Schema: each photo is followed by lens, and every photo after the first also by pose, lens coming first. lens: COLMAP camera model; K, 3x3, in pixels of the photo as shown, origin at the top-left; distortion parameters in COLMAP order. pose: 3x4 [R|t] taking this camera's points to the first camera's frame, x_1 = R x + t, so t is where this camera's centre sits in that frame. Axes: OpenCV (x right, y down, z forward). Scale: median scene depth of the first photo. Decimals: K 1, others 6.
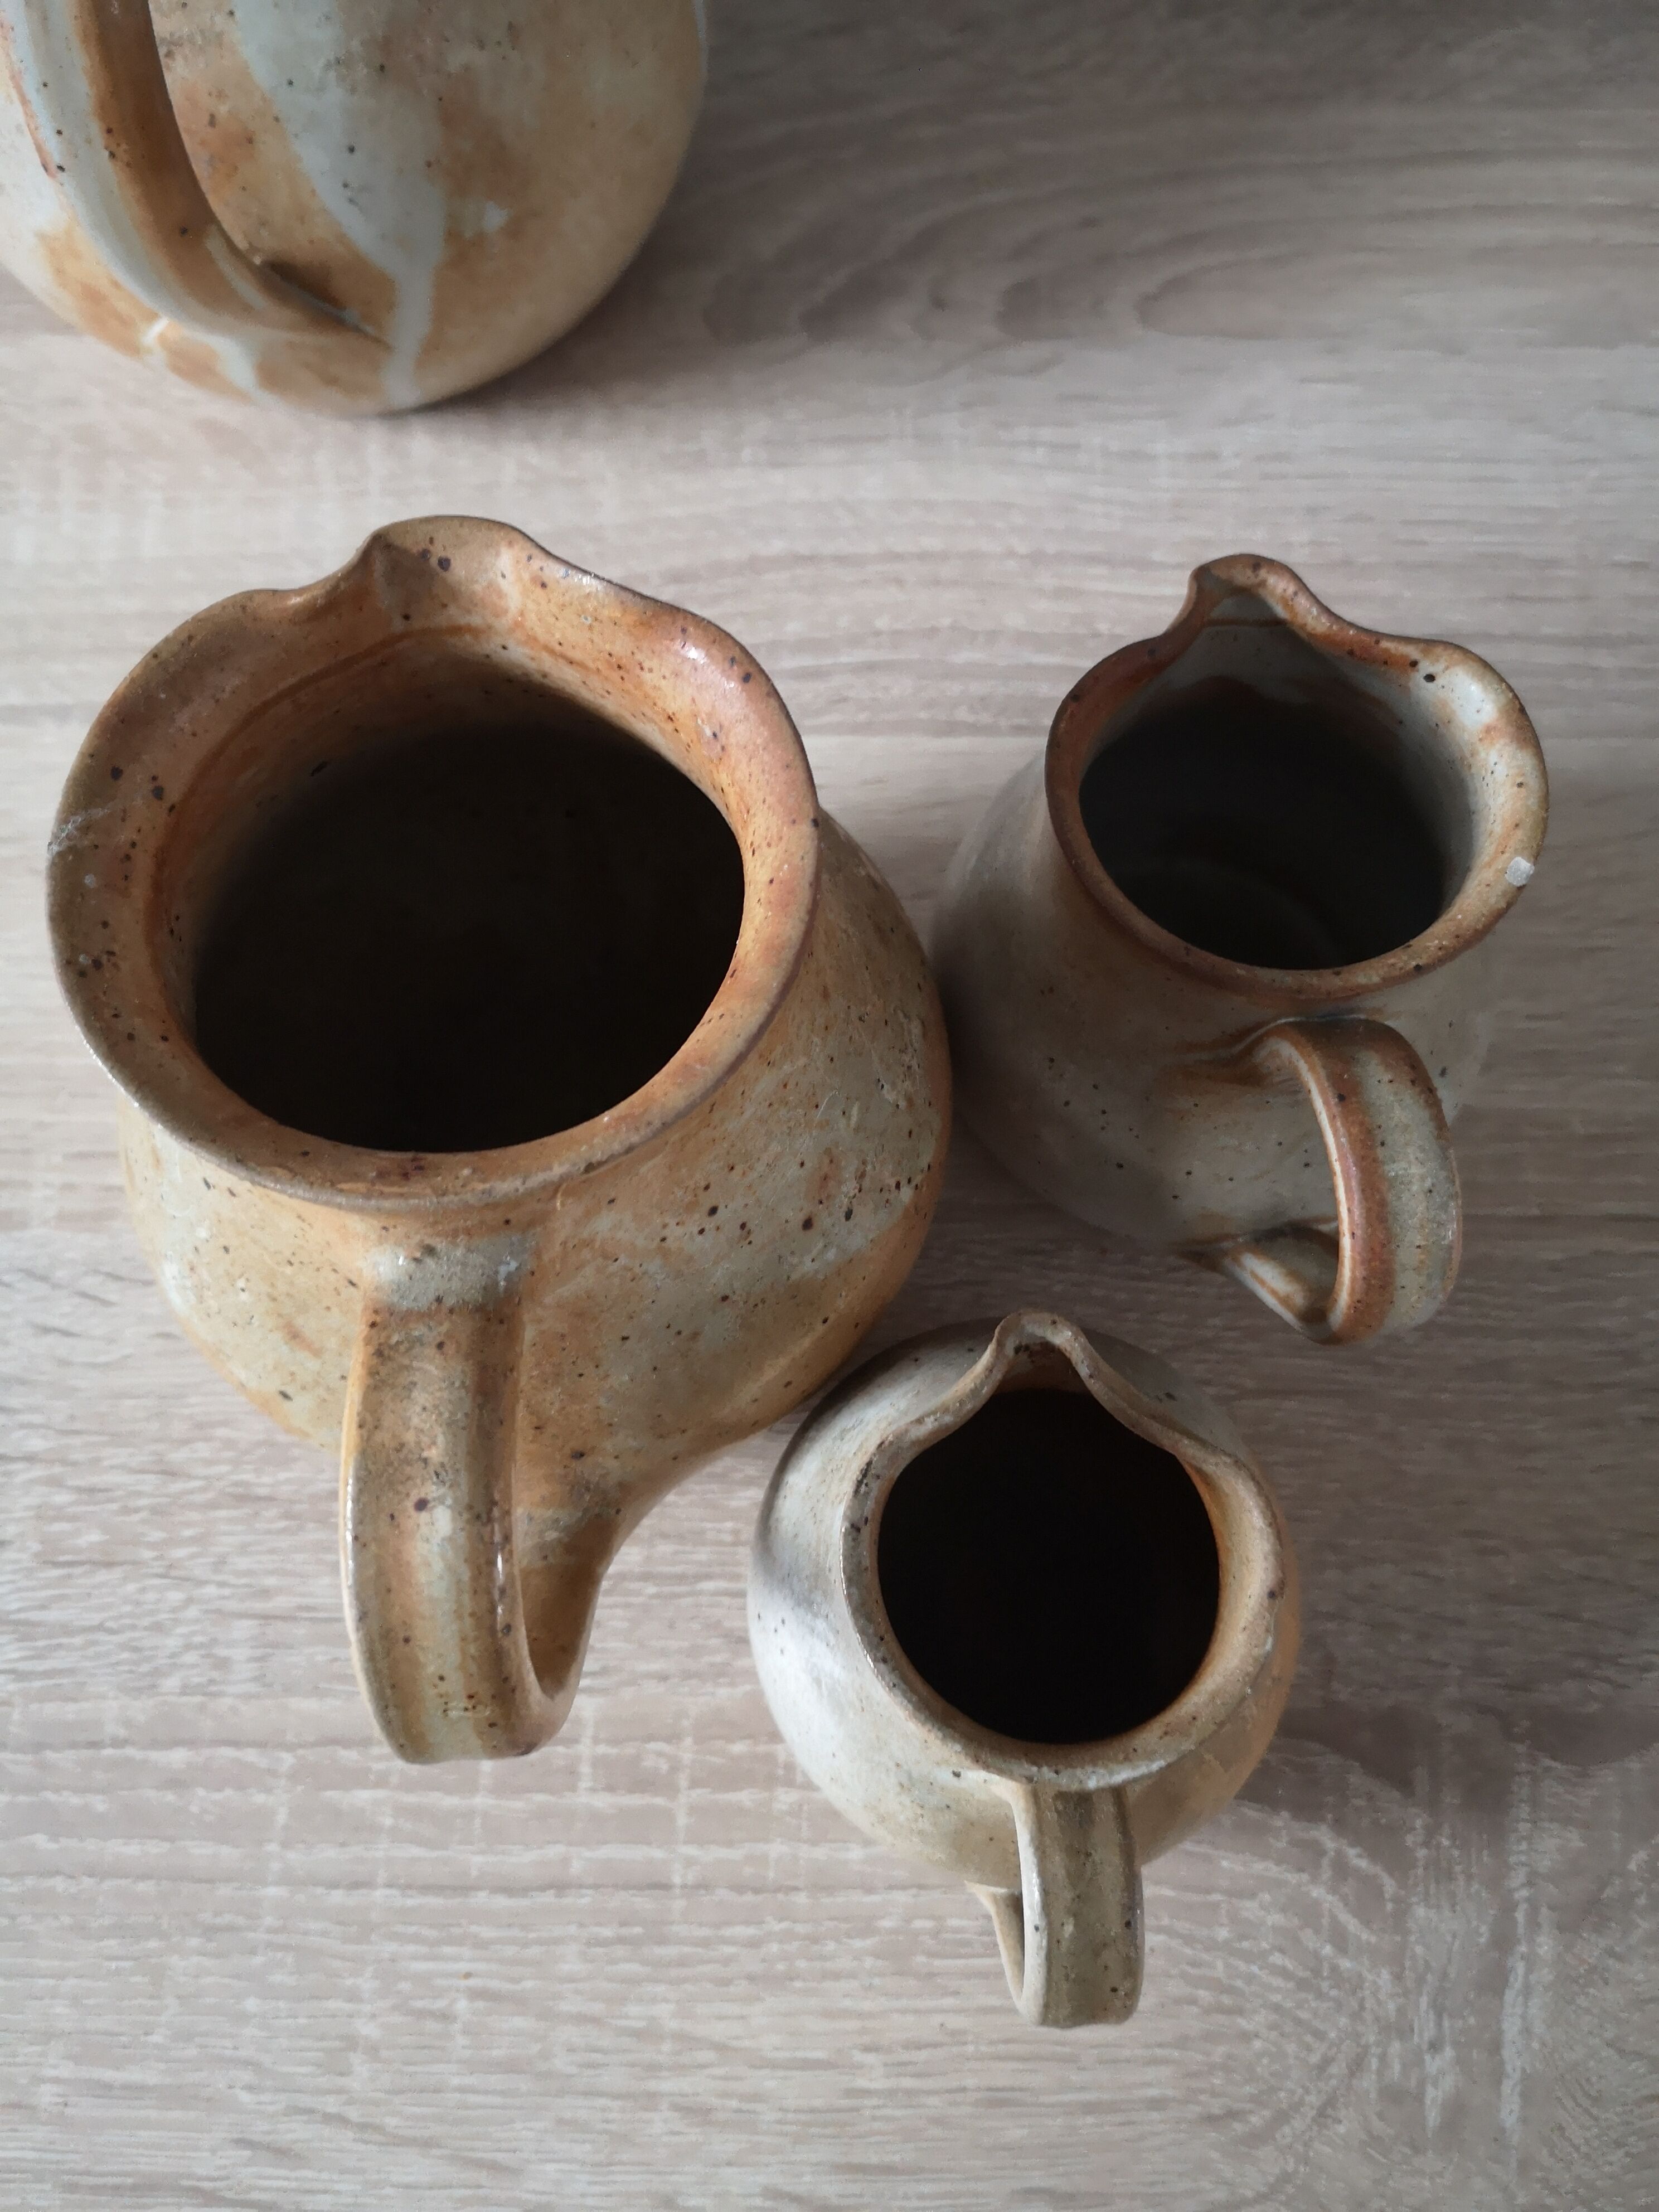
lens RADIAL K [[1798.7, 0, 829.5], [0, 1798.7, 1106.0], [0, 0, 1]] dist [0.072935, -0.132617]
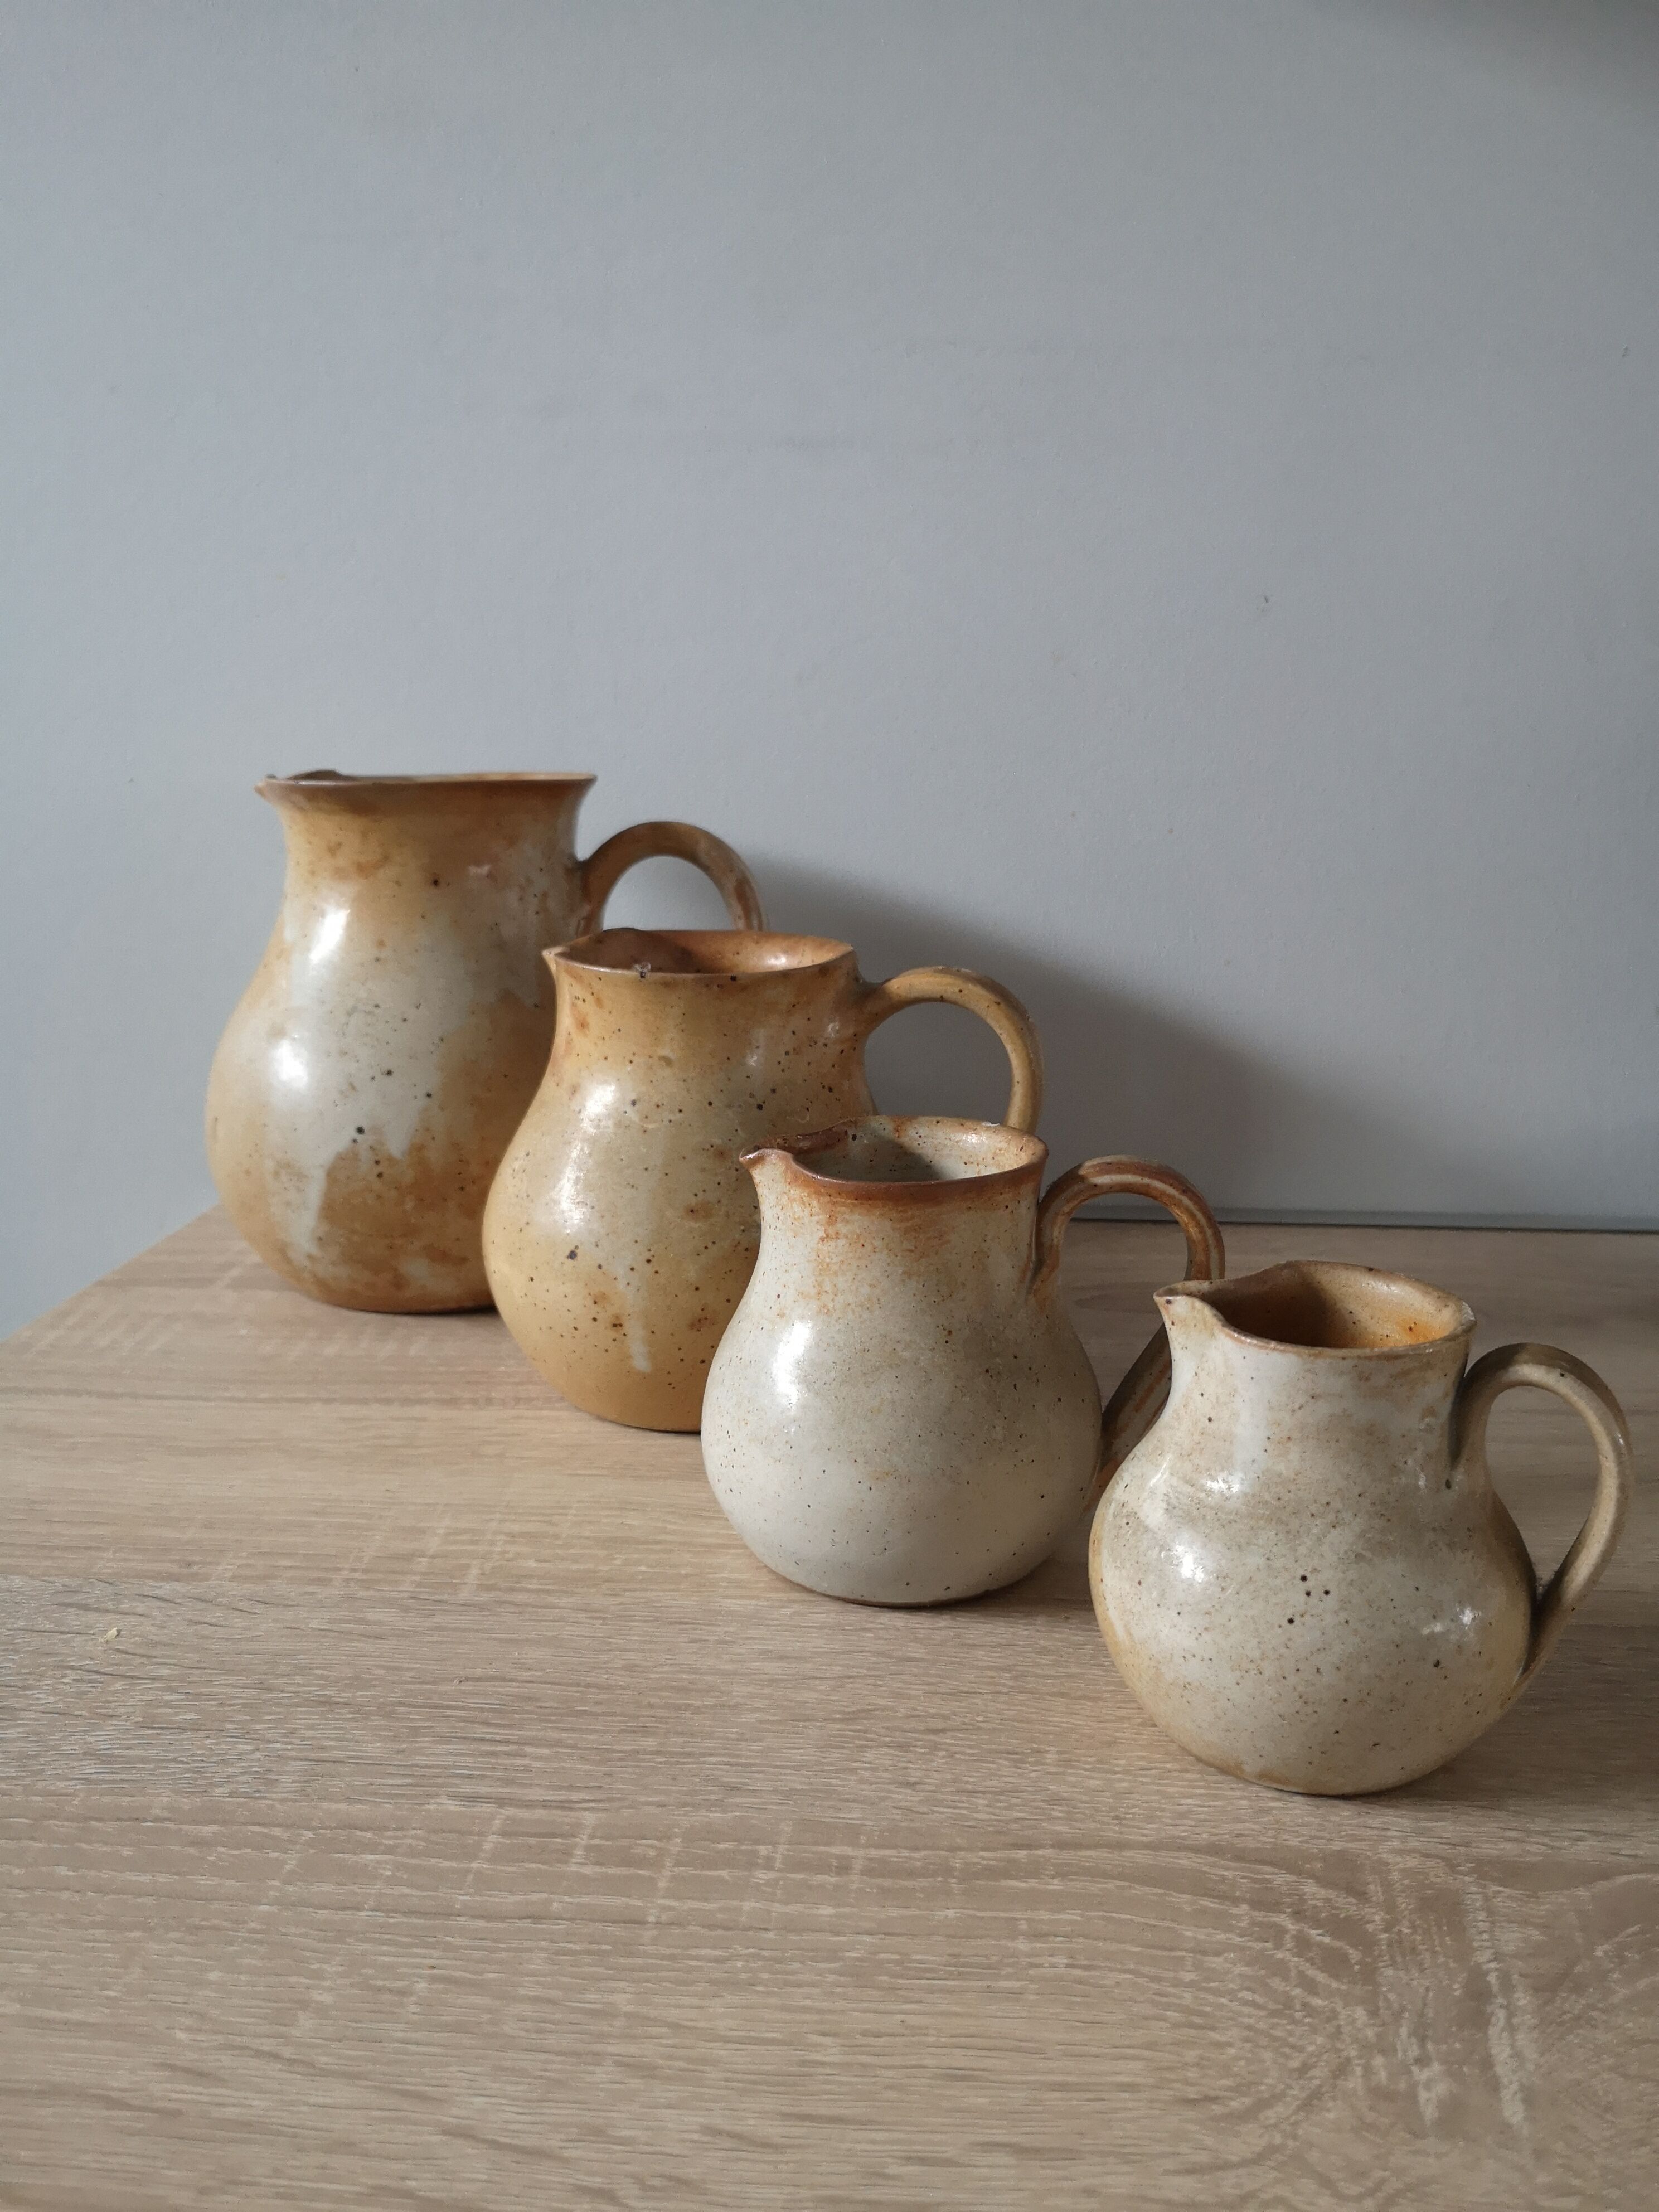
lens RADIAL K [[1741.2, 0, 829.5], [0, 1741.2, 1106.0], [0, 0, 1]] dist [0.079075, -0.120870]
pose [[0.997739, 0.022226, -0.063430, 0.070199], [-0.065322, 0.542864, -0.837276, 1.009601], [0.015824, 0.839526, 0.543088, 0.072775]]
